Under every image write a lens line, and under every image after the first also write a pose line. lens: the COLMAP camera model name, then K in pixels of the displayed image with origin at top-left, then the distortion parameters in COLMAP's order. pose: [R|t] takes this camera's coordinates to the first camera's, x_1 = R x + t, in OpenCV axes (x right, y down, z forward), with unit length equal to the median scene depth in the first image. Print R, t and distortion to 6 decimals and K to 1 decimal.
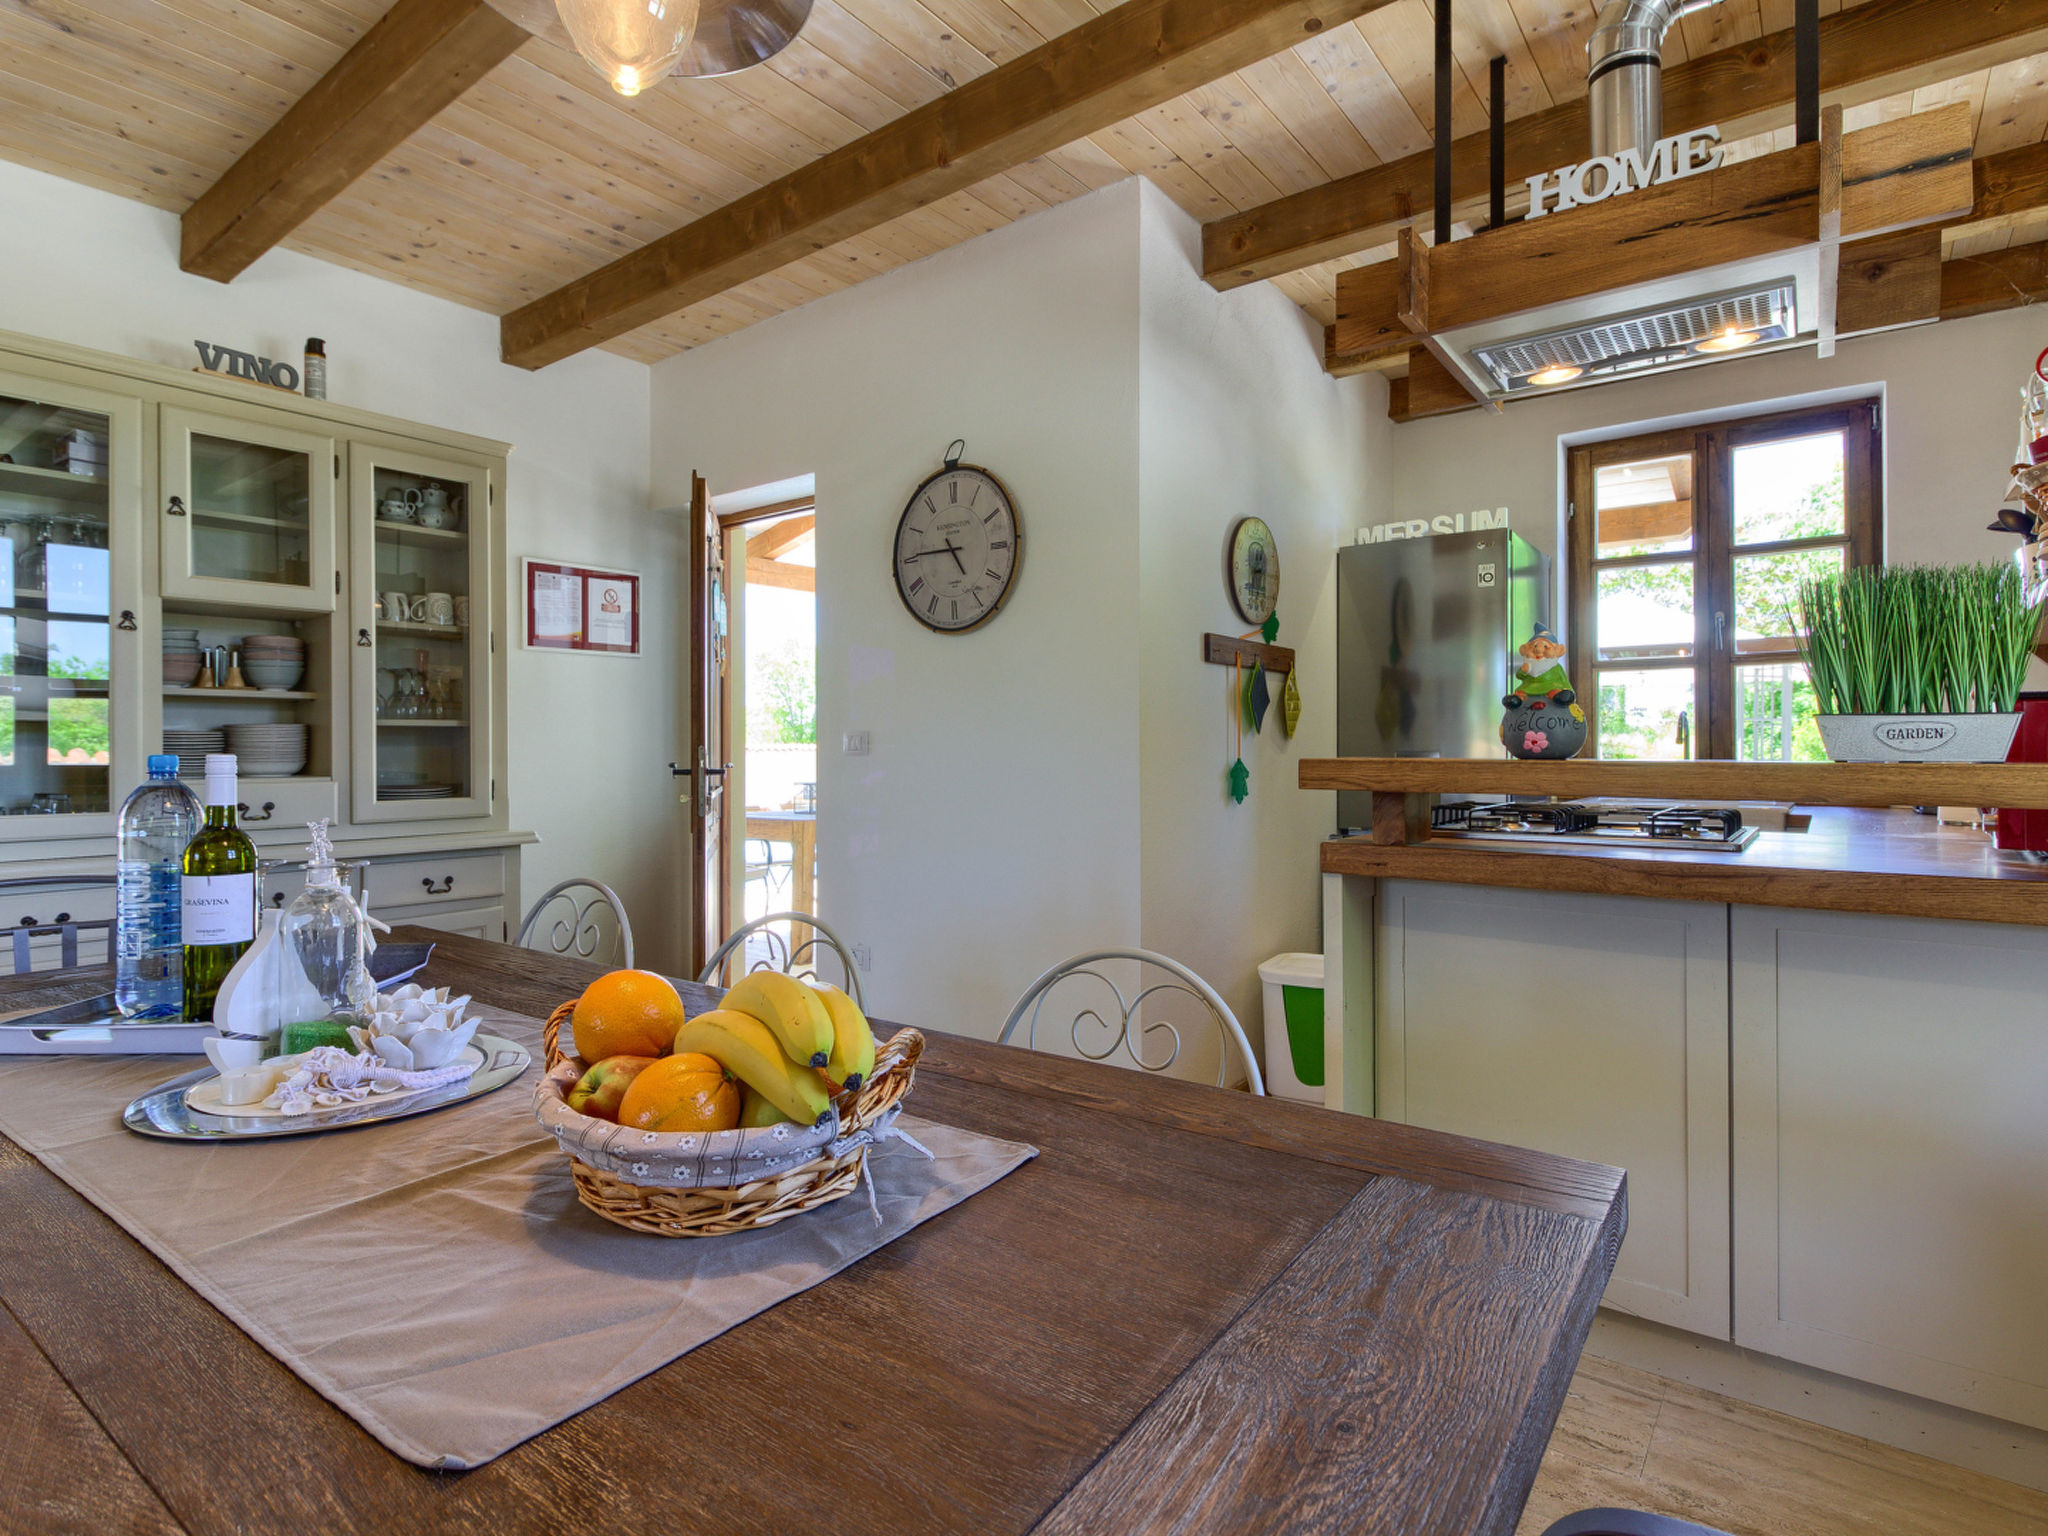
lens RADIAL K [[1058.2, 0, 1026.1], [0, 1058.2, 757.0], [0, 0, 1]] dist [0.025631, -0.018513]
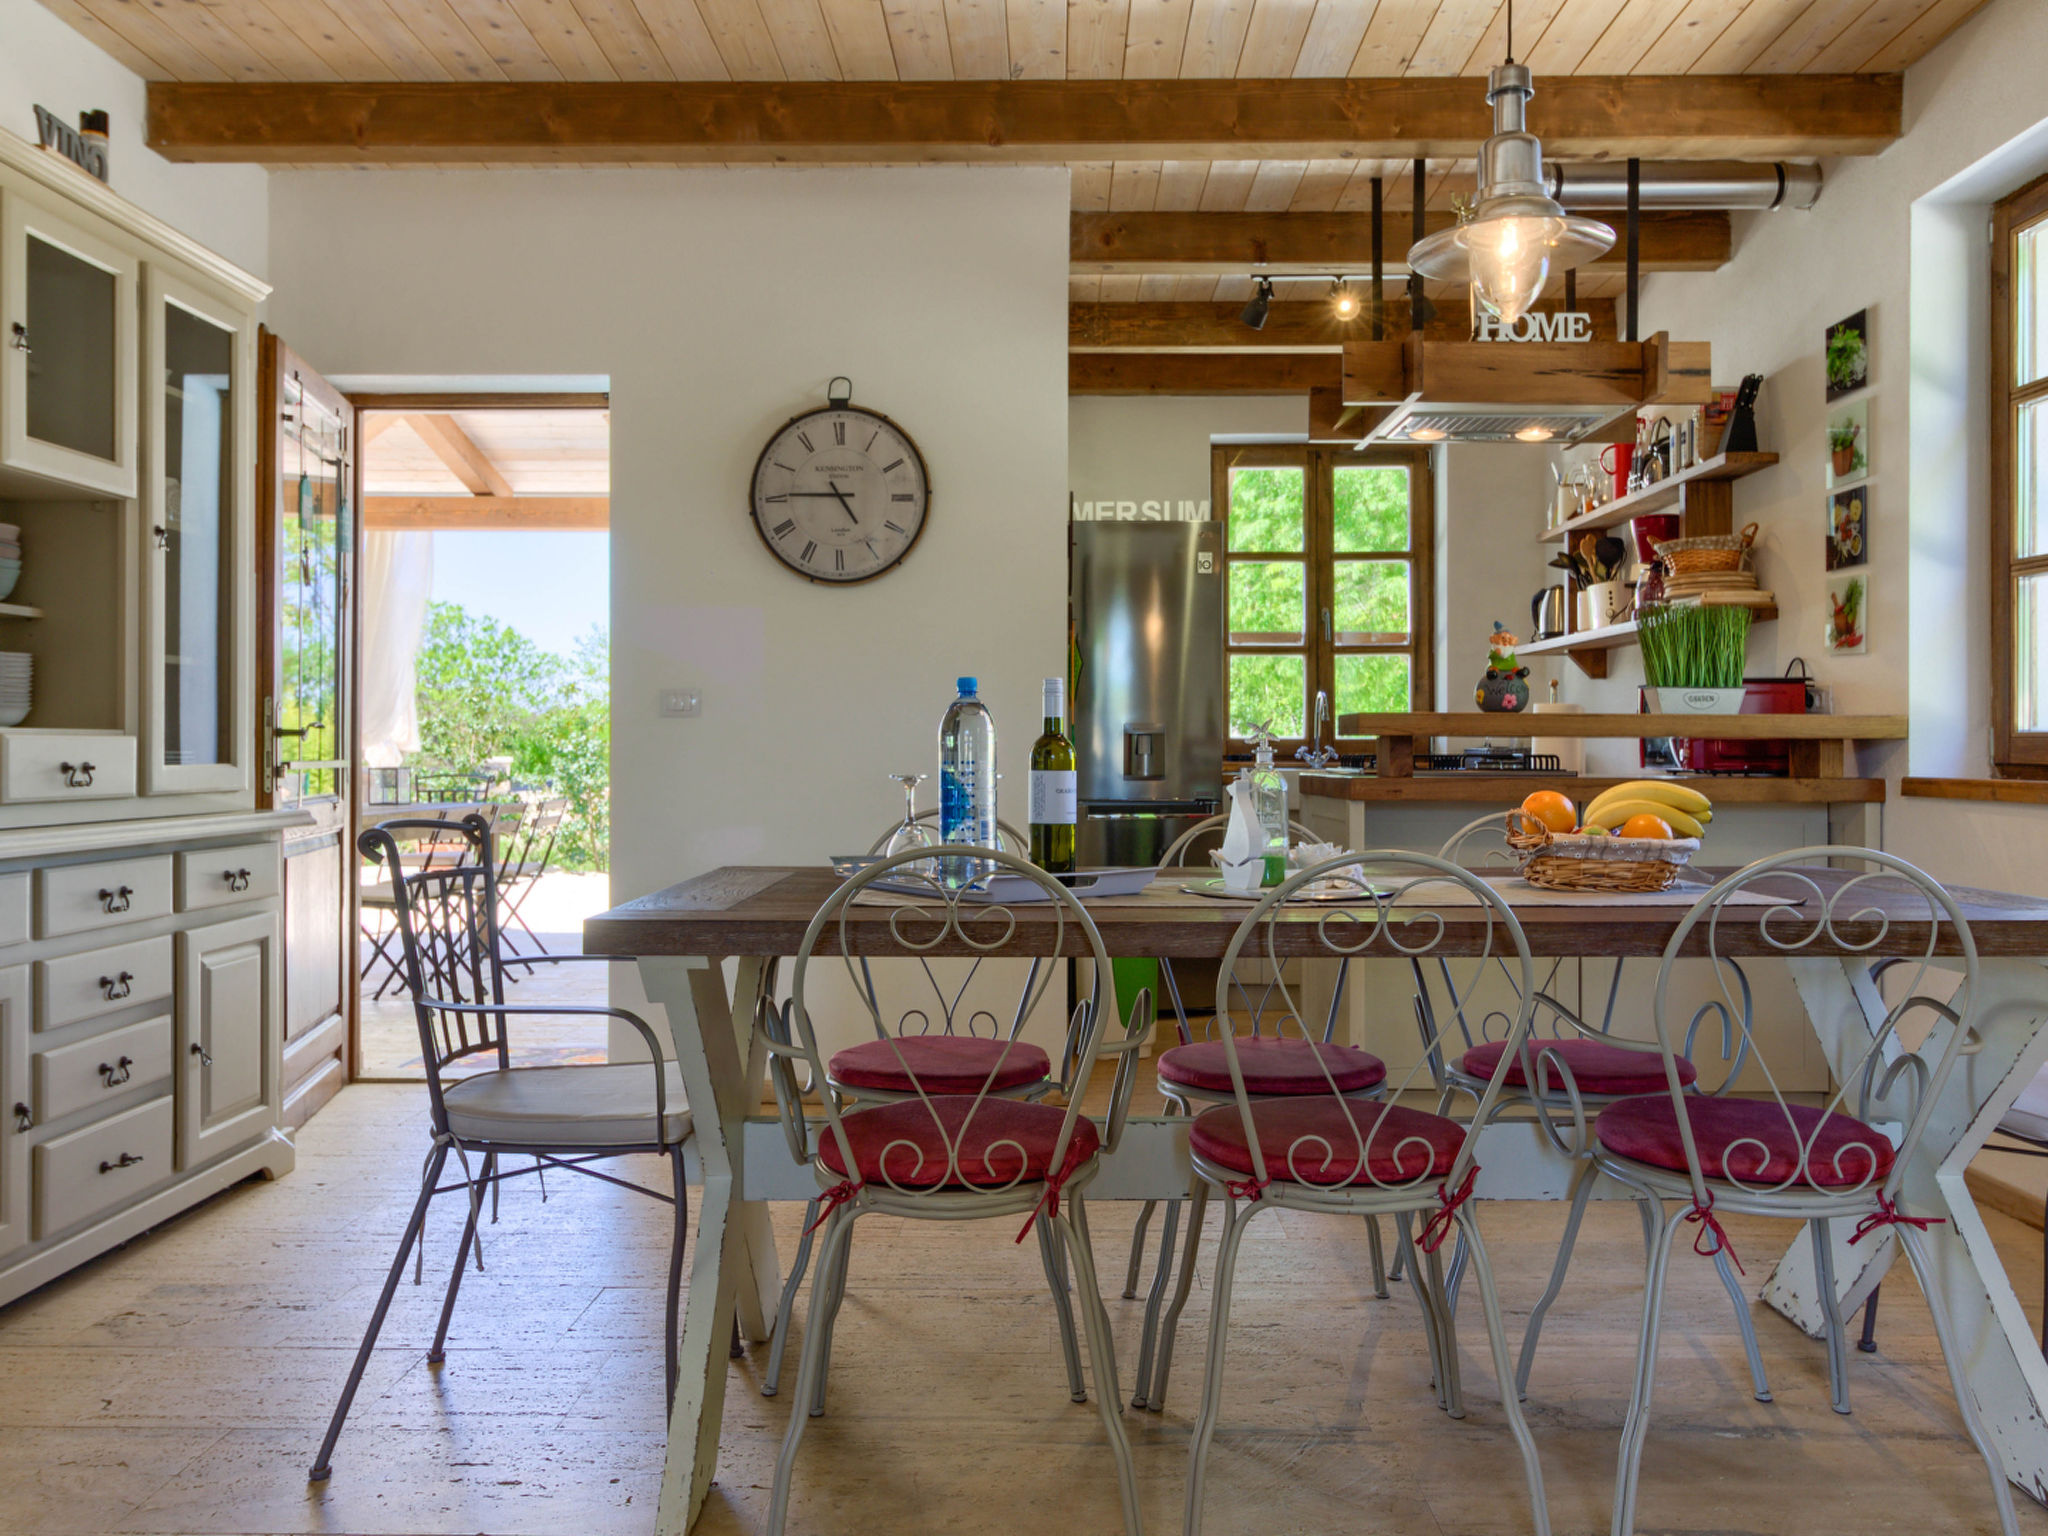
lens RADIAL K [[1550.5, 0, 1024.0], [0, 1550.5, 768.0], [0, 0, 1]] dist [0.007309, 0.000533]
pose [[0.801856, -0.001576, 0.597515, -0.762669], [0.000541, 0.999998, 0.001912, 0.041646], [-0.597517, -0.001210, 0.801856, -0.189136]]
